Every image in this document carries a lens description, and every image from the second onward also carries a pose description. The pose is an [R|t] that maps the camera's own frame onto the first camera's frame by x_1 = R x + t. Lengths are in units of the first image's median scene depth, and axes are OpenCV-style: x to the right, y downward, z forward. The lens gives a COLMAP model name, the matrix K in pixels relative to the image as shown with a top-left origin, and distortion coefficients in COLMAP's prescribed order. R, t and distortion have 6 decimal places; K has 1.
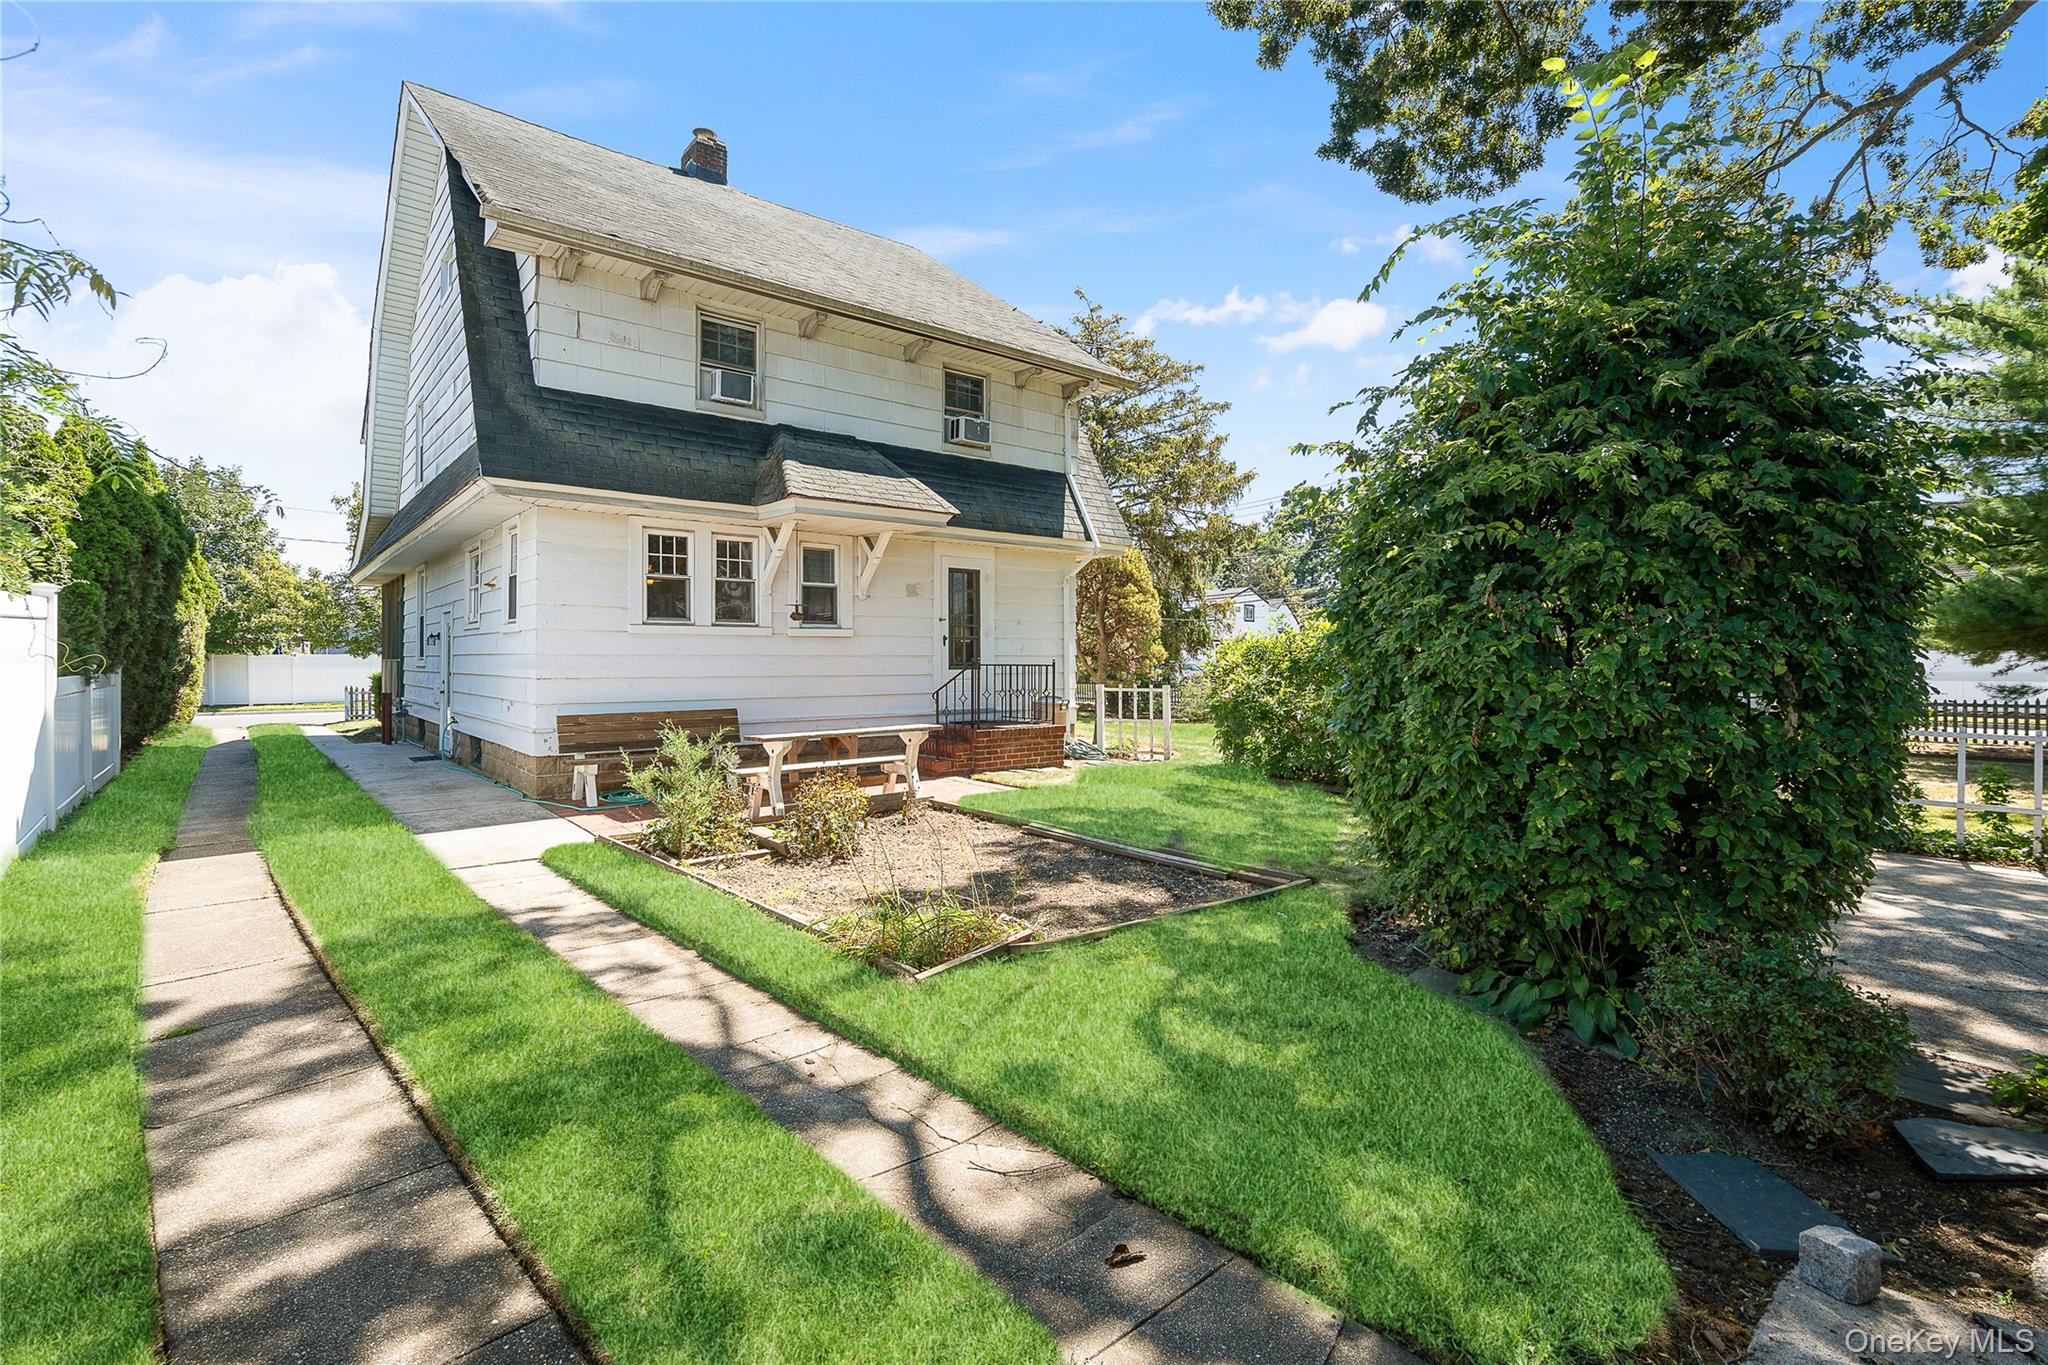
lens RADIAL K [[941.3, 0, 1024.0], [0, 941.3, 682.5], [0, 0, 1]] dist [0.000546, -0.000117]
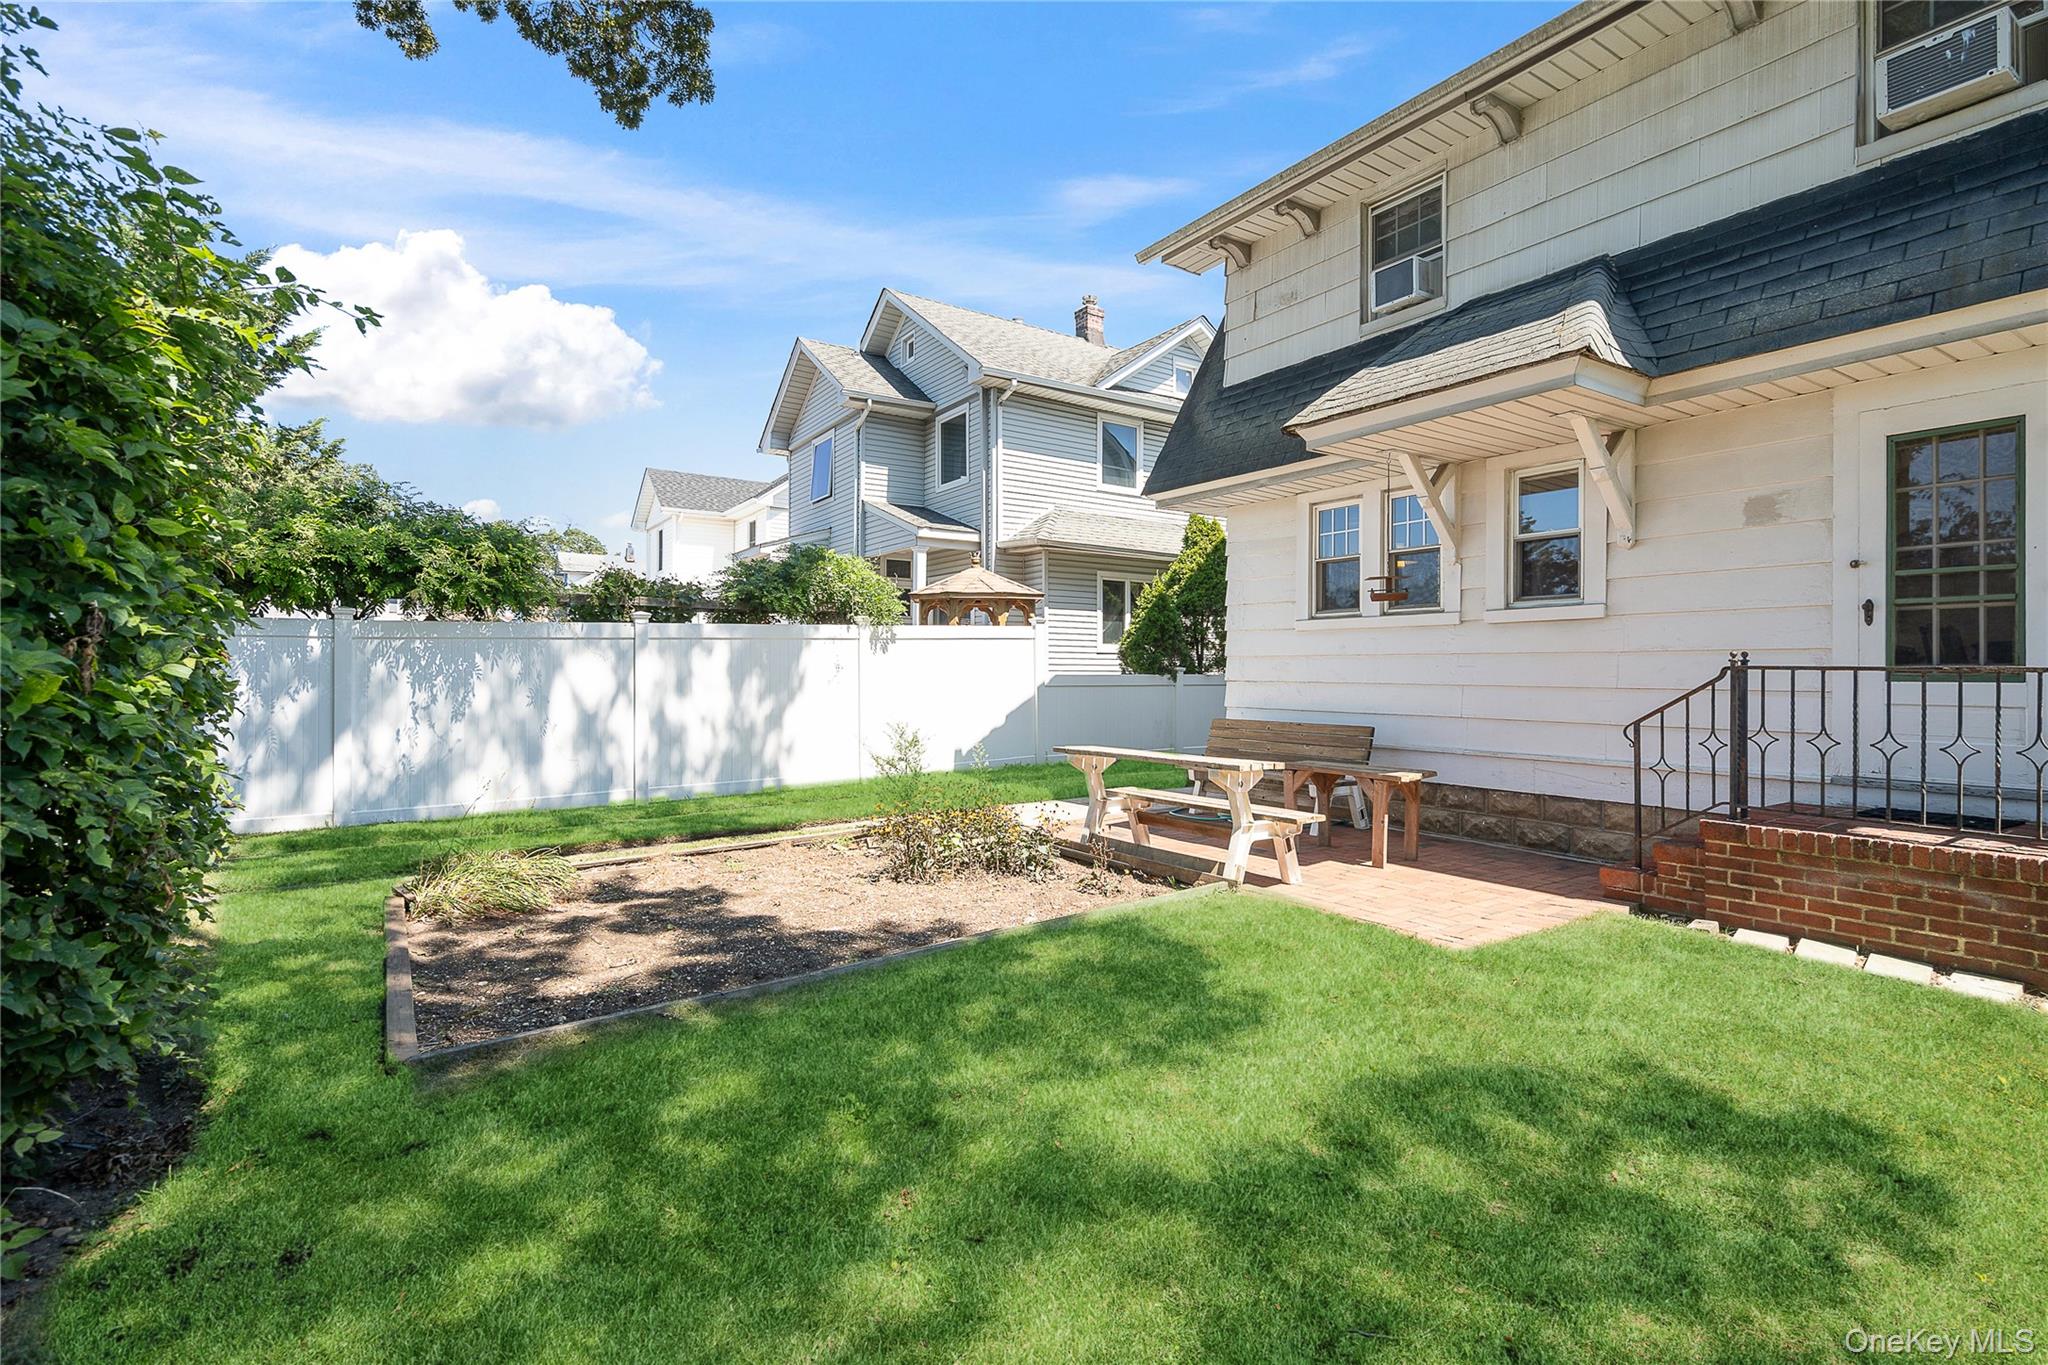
lens RADIAL K [[941.3, 0, 1024.0], [0, 941.3, 682.5], [0, 0, 1]] dist [0.000546, -0.000117]
pose [[-0.095298, 0.042329, -0.994548, 0.384442], [0.010592, 0.999082, 0.041507, -0.034358], [0.995392, -0.006579, -0.095658, 0.662518]]
